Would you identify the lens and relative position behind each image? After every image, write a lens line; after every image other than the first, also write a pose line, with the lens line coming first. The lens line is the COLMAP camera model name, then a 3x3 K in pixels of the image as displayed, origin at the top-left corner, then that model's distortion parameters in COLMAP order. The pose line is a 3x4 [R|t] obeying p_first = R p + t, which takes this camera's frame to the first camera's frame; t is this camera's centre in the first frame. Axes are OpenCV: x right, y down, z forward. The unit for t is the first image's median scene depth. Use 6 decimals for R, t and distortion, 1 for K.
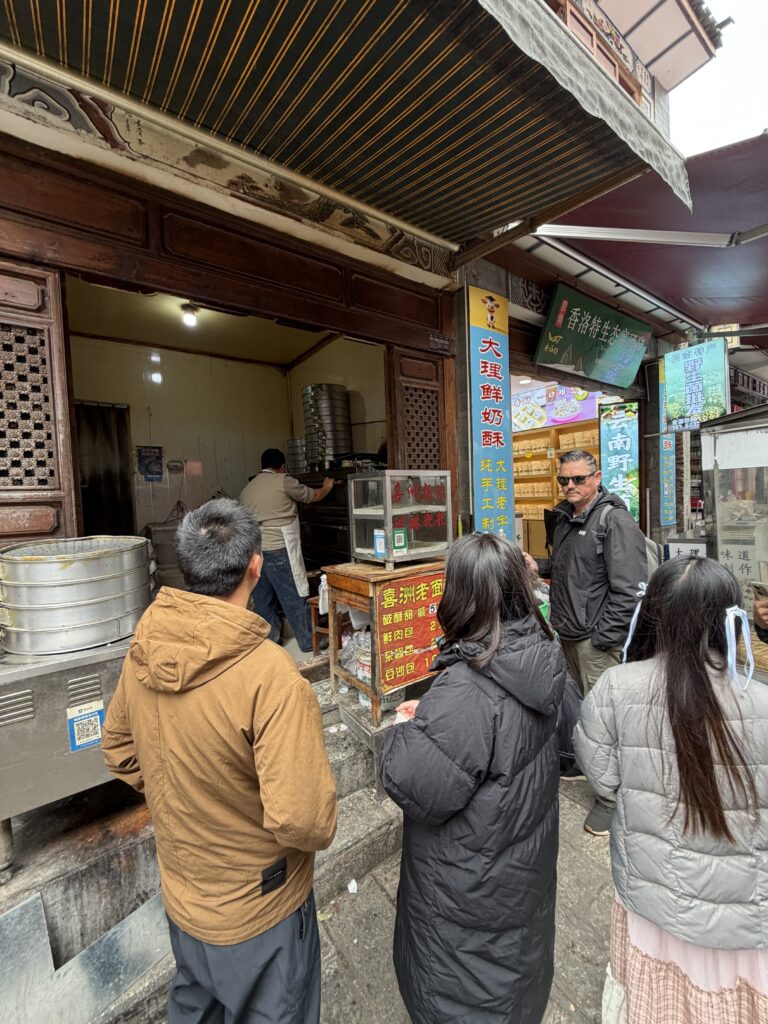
lens RADIAL K [[410.2, 0, 381.1], [0, 410.2, 504.9], [0, 0, 1]] dist [0.000933, 0.000005]
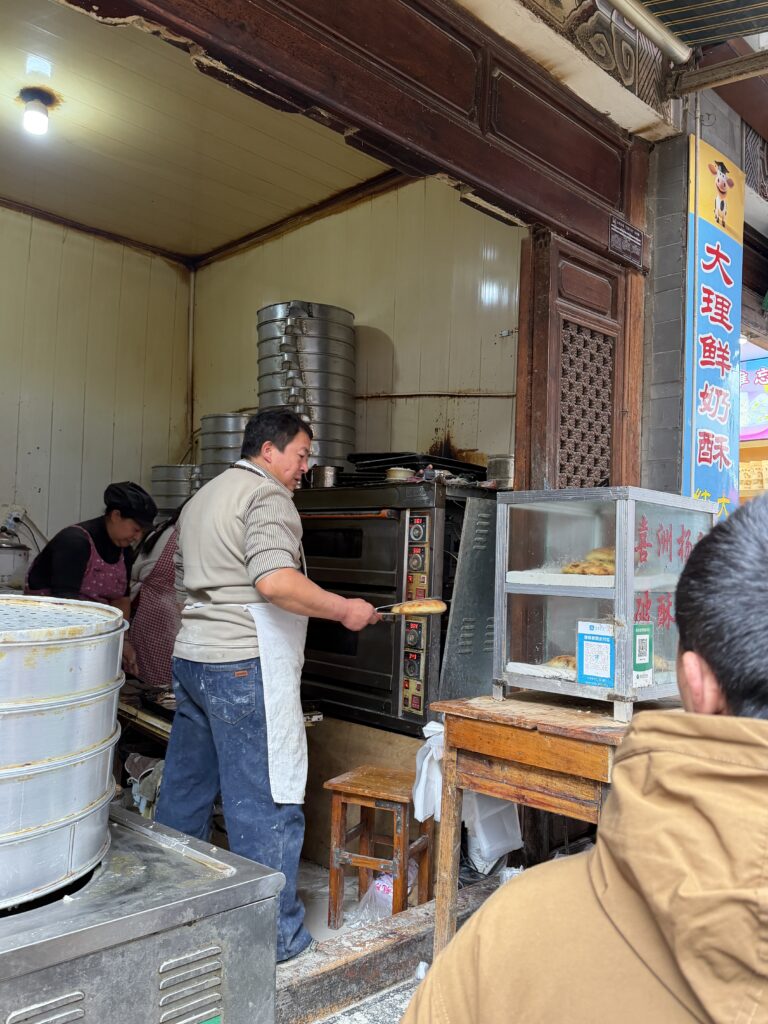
lens RADIAL K [[837.5, 0, 384.0], [0, 837.5, 512.0], [0, 0, 1]] dist [0.063033, -0.109800]
pose [[0.984769, 0.079163, 0.154802, -0.270490], [-0.065226, 0.993515, -0.093129, 0.030383], [-0.161170, 0.081614, 0.983546, 0.110244]]
